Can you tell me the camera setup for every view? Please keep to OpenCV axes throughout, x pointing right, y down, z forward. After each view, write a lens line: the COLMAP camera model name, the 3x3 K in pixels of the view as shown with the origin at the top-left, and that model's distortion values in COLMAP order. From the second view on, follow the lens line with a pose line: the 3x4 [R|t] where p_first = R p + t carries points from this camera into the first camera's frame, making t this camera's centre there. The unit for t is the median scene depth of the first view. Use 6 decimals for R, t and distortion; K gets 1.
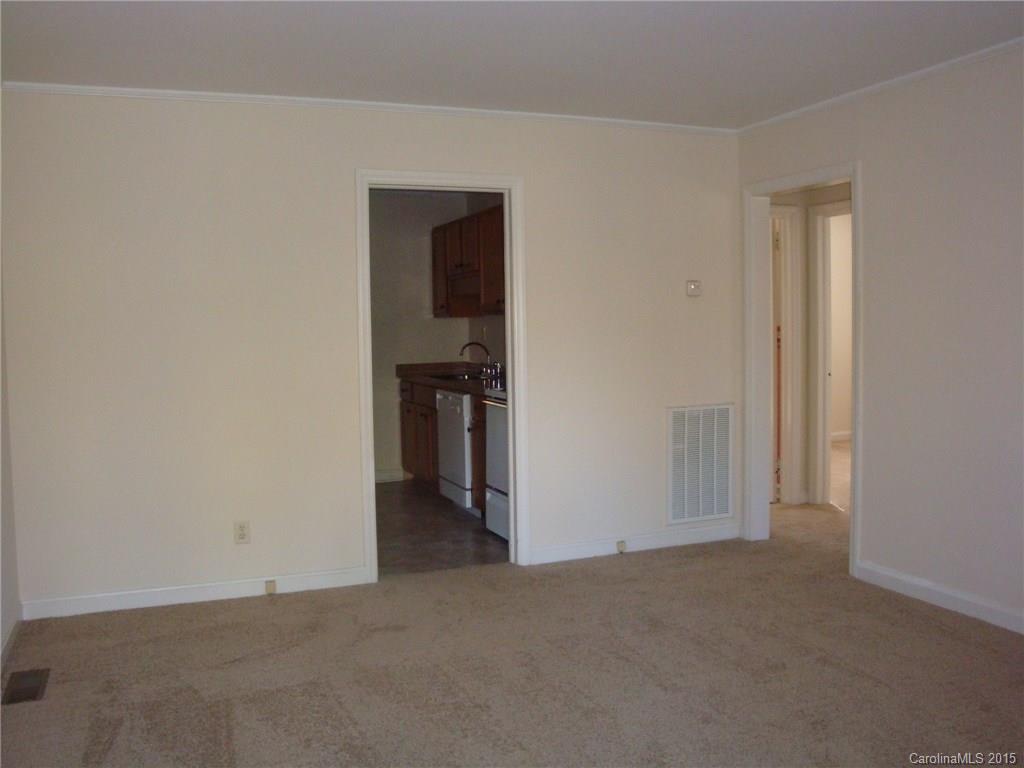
lens RADIAL K [[913.2, 0, 512.0], [0, 913.2, 384.0], [0, 0, 1]] dist [-0.111651, 0.004498]
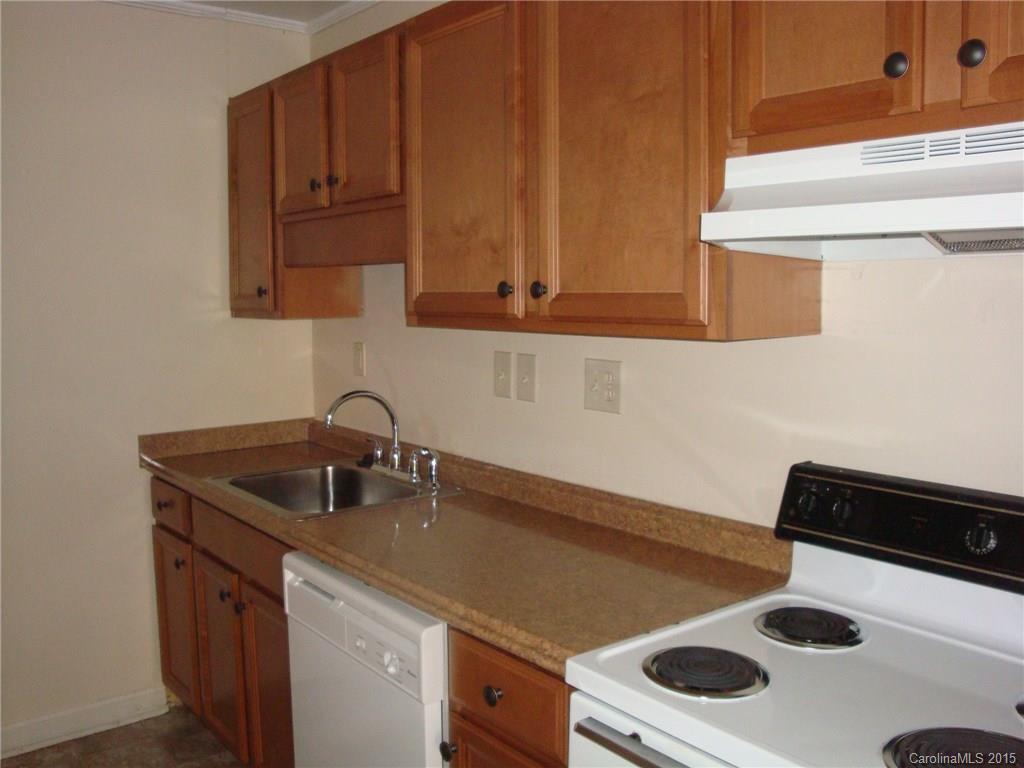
lens RADIAL K [[913.2, 0, 512.0], [0, 913.2, 384.0], [0, 0, 1]] dist [-0.111651, 0.004498]
pose [[0.958200, -0.016707, 0.285609, -0.084438], [0.006427, 0.999299, 0.036891, -0.059075], [-0.286025, -0.033513, 0.957636, 0.594131]]
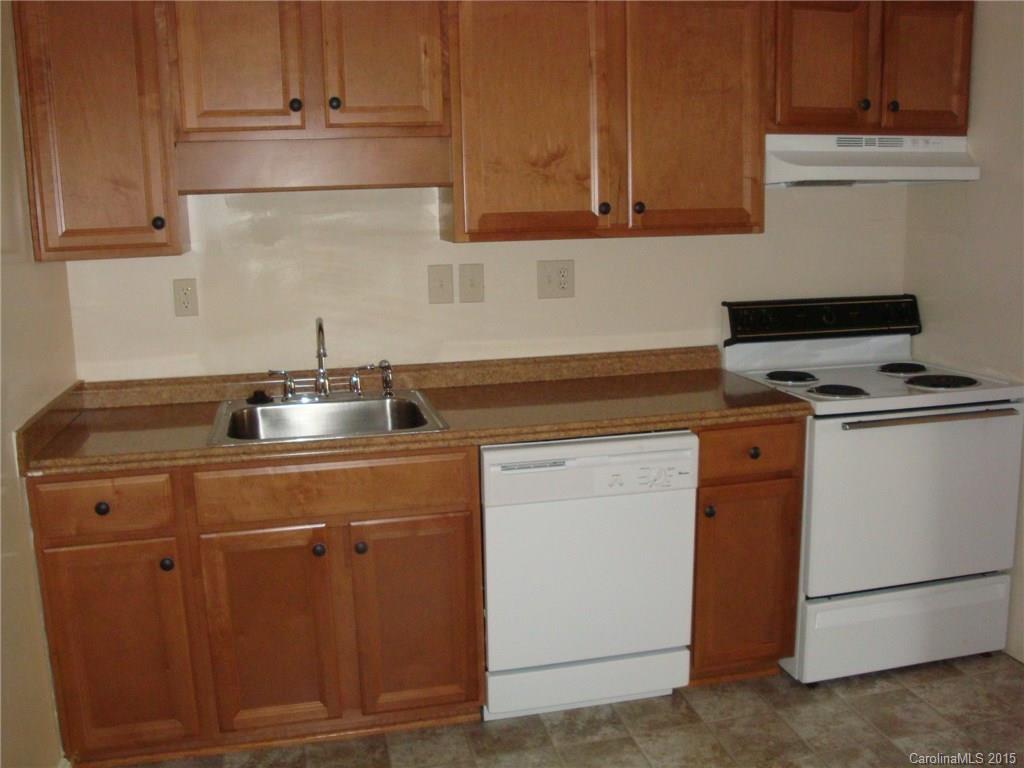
lens RADIAL K [[913.2, 0, 512.0], [0, 913.2, 384.0], [0, 0, 1]] dist [-0.111651, 0.004498]
pose [[0.159750, -0.181795, 0.970273, -0.383794], [0.084249, 0.981821, 0.170087, -0.072634], [-0.983556, 0.054573, 0.172162, 0.826819]]
